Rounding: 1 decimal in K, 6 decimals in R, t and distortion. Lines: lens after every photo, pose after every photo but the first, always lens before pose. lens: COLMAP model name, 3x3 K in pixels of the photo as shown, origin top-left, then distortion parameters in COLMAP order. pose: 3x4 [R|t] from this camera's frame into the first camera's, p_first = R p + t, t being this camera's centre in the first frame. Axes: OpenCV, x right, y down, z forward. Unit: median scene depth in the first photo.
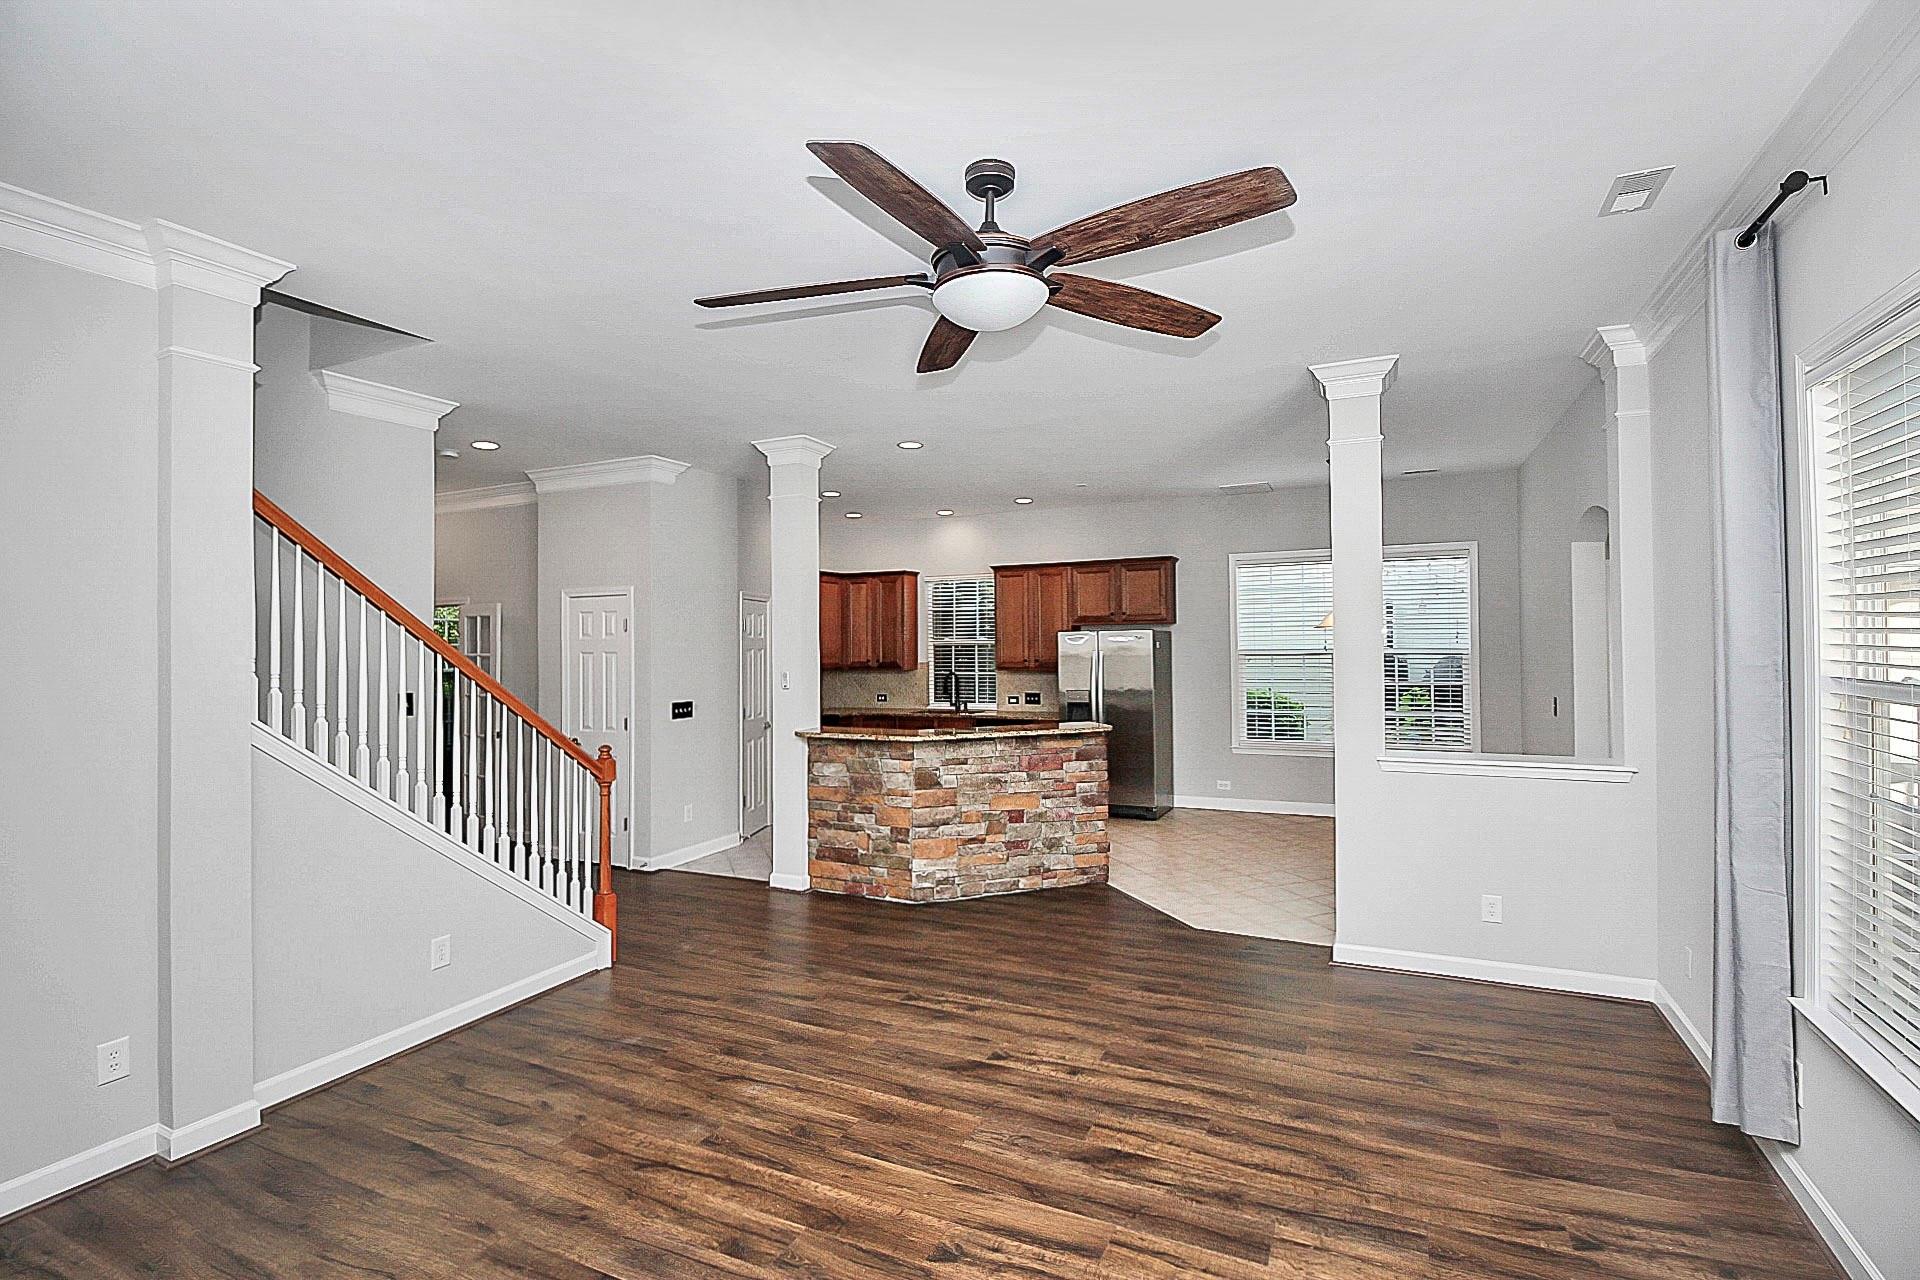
lens RADIAL K [[923.5, 0, 952.5], [0, 923.5, 644.1], [0, 0, 1]] dist [-0.006445, -0.007268]
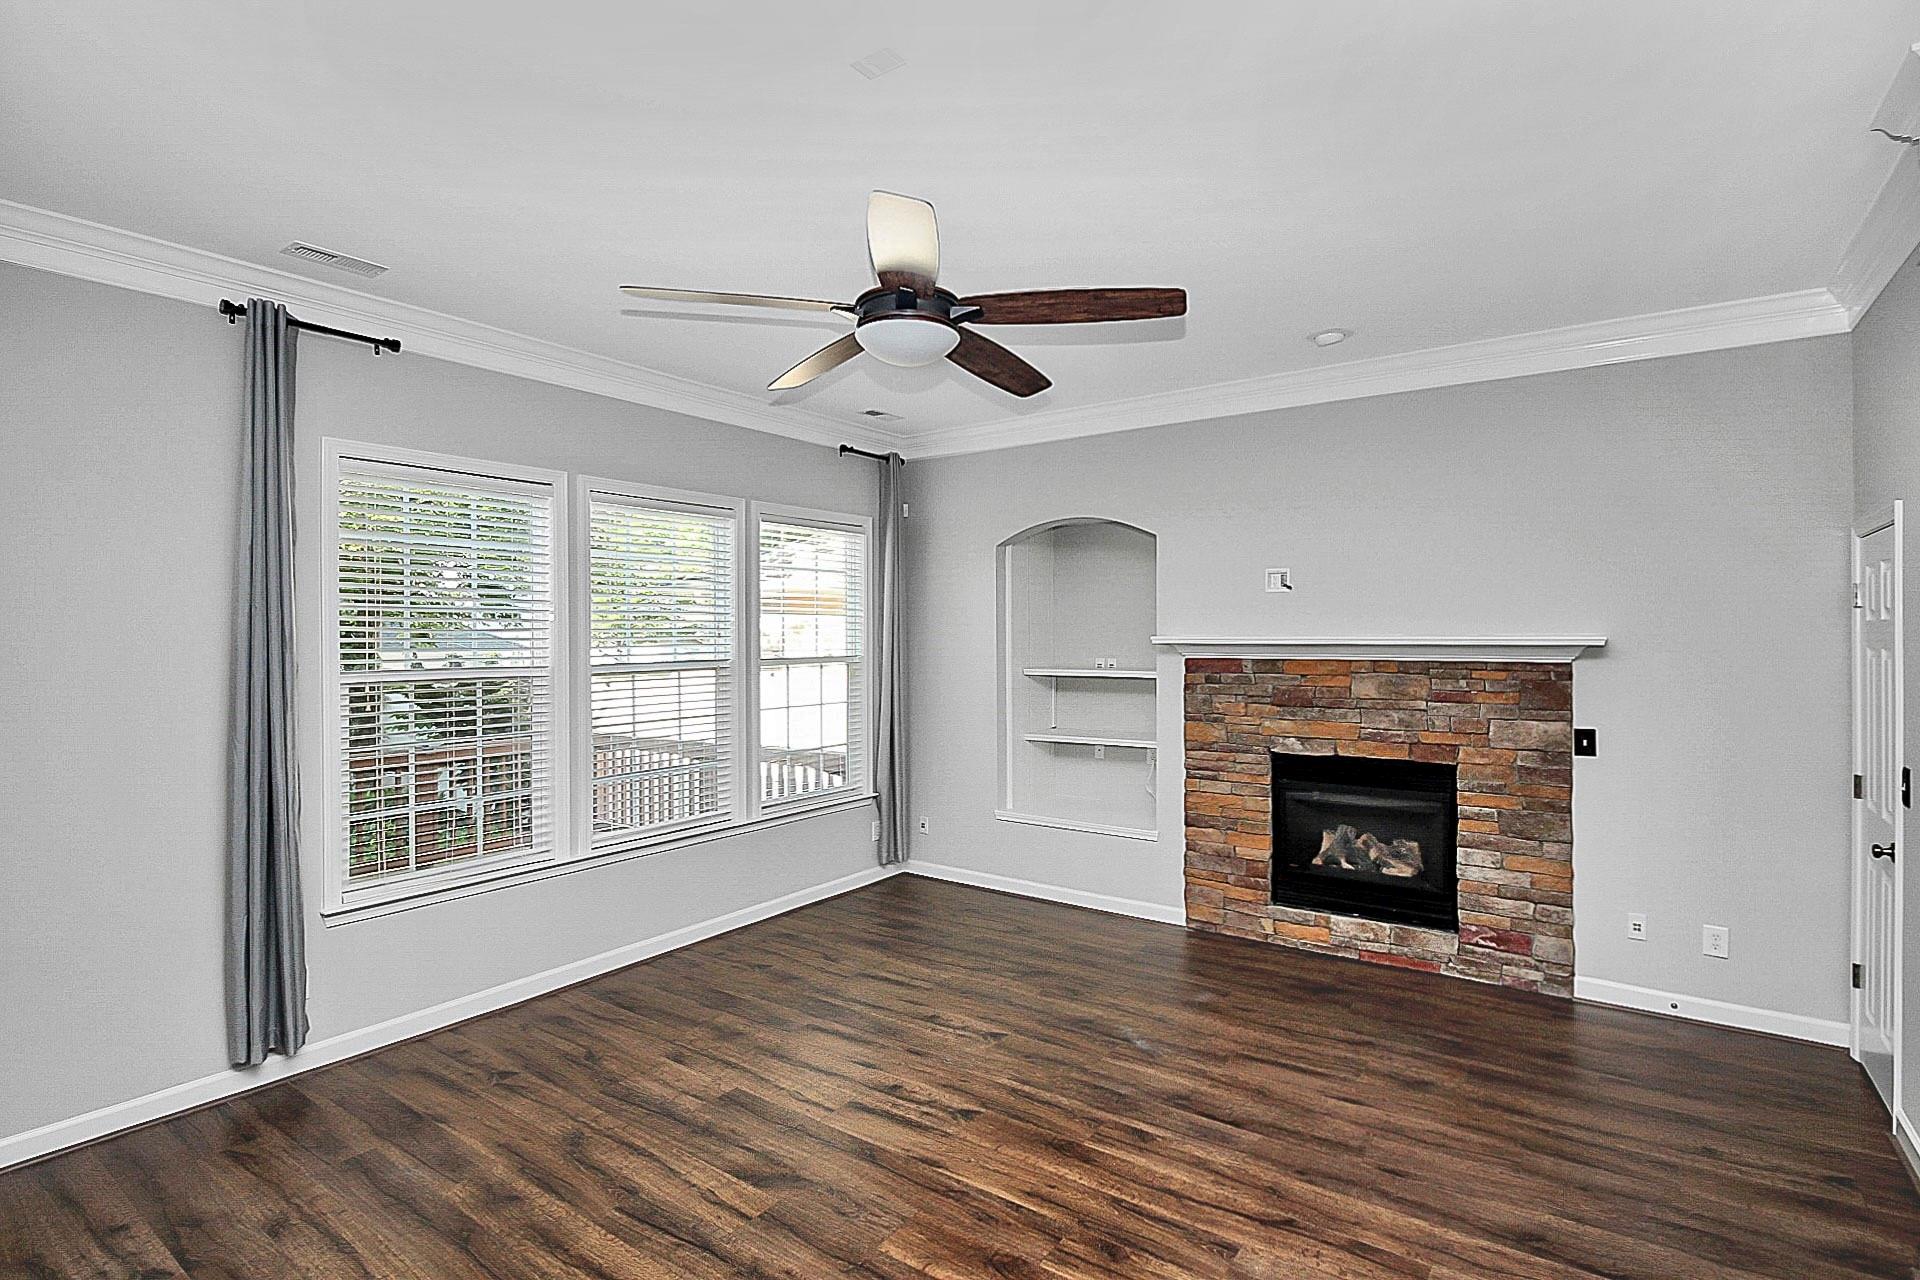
lens RADIAL K [[923.5, 0, 957.8], [0, 923.5, 631.0], [0, 0, 1]] dist [-0.006445, -0.007268]
pose [[-0.985627, 0.018470, 0.167926, -0.191030], [0.016465, 0.999776, -0.013323, 0.017417], [-0.168135, -0.010367, -0.985710, 1.959401]]
